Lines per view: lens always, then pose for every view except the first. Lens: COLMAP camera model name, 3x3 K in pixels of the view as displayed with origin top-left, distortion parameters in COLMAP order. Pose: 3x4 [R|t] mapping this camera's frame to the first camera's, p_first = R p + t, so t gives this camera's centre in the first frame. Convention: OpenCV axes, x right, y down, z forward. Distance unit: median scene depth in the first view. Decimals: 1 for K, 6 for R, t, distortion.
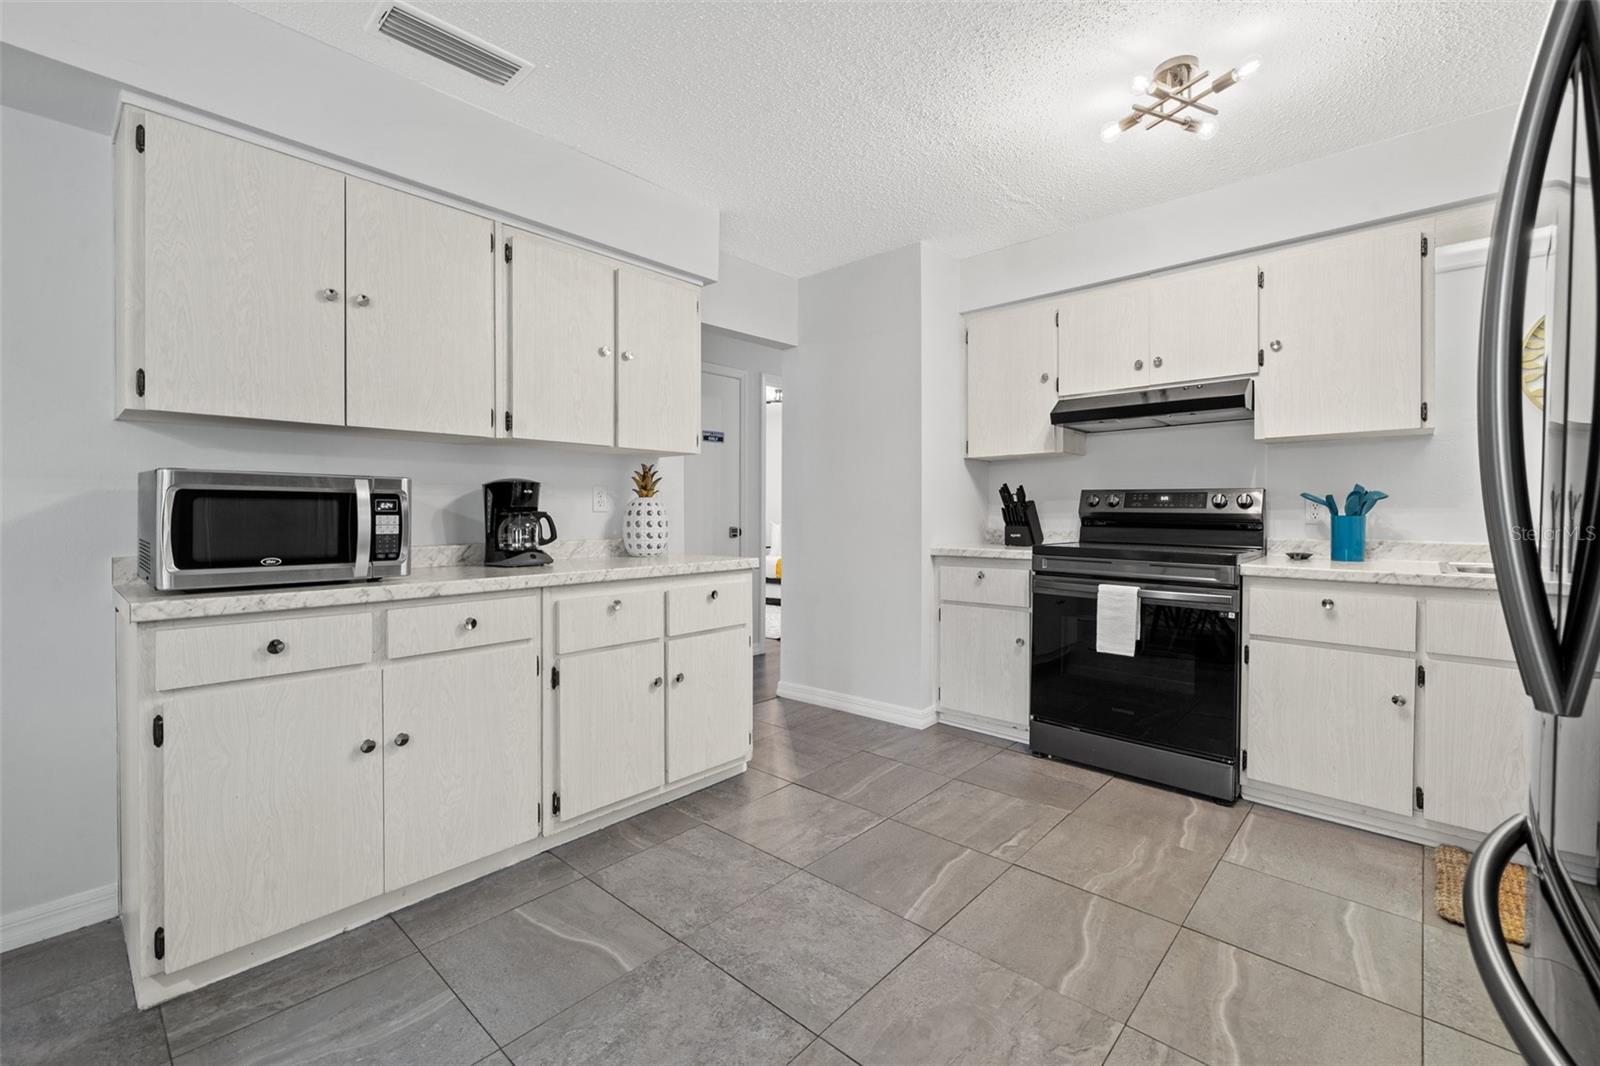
lens RADIAL K [[677.1, 0, 791.8], [0, 677.1, 526.4], [0, 0, 1]] dist [0.001078, 0.000126]
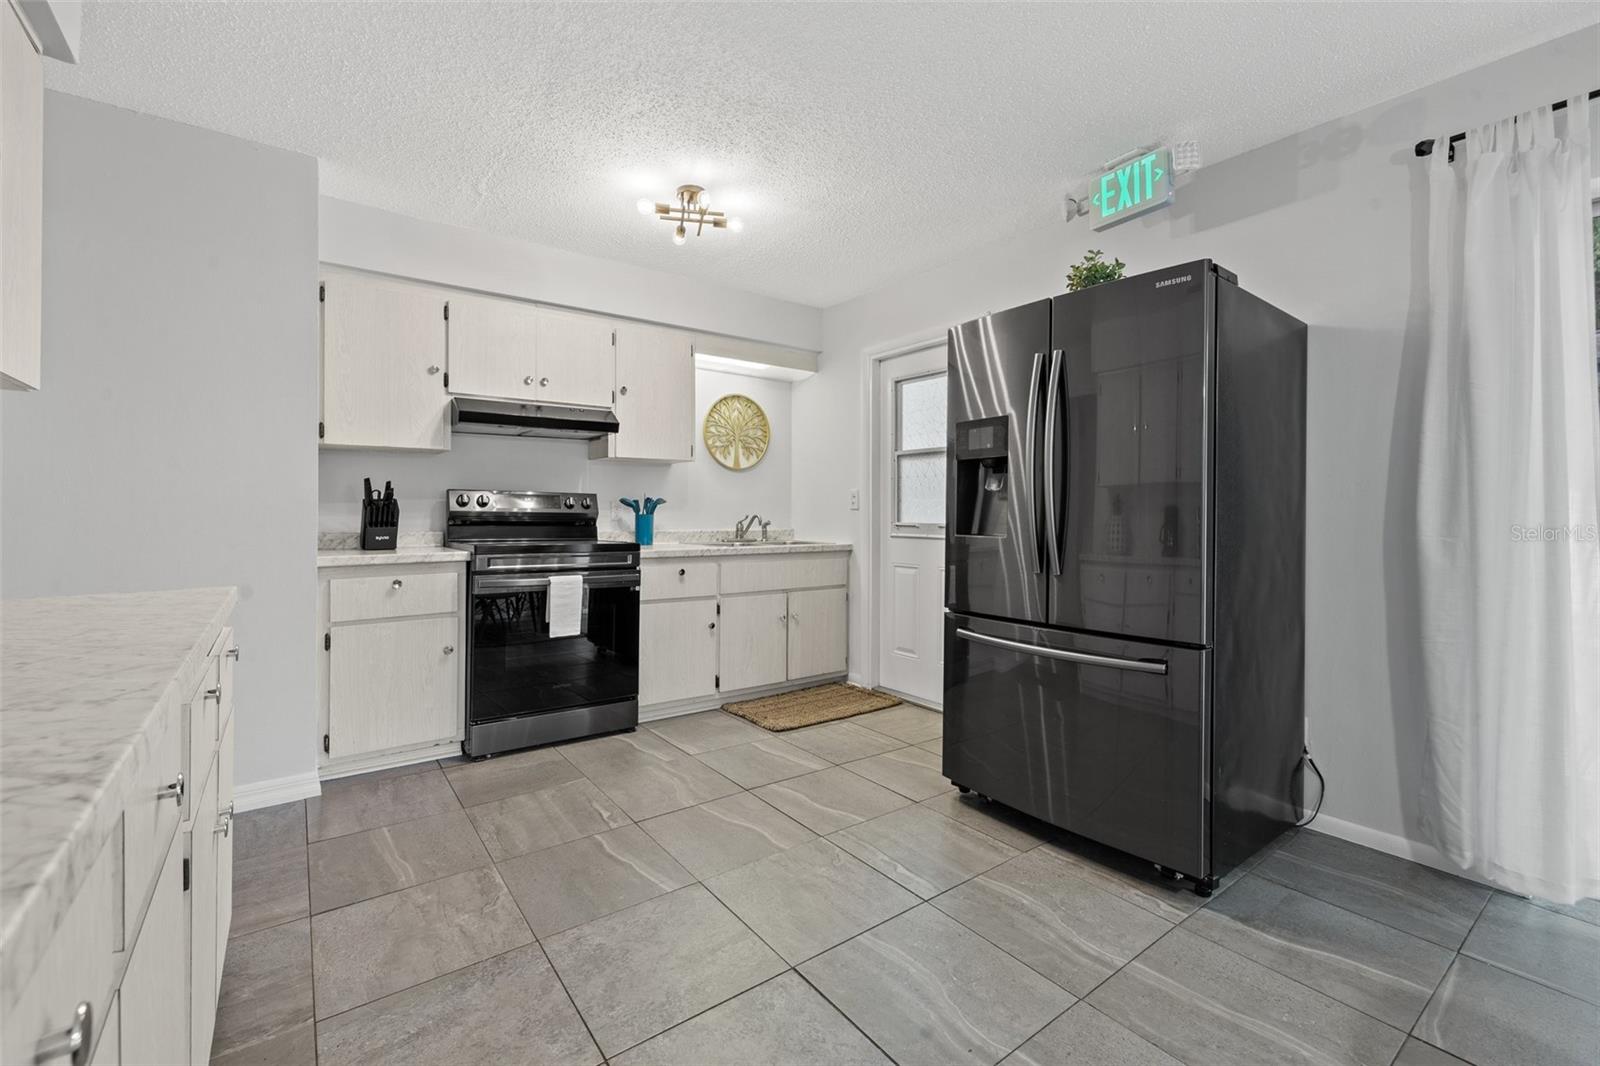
lens RADIAL K [[677.1, 0, 791.8], [0, 677.1, 526.4], [0, 0, 1]] dist [0.001078, 0.000126]
pose [[0.186002, -0.018983, 0.982366, -0.577737], [0.018145, 0.999709, 0.015882, -0.007723], [-0.982382, 0.014871, 0.186292, 0.416687]]
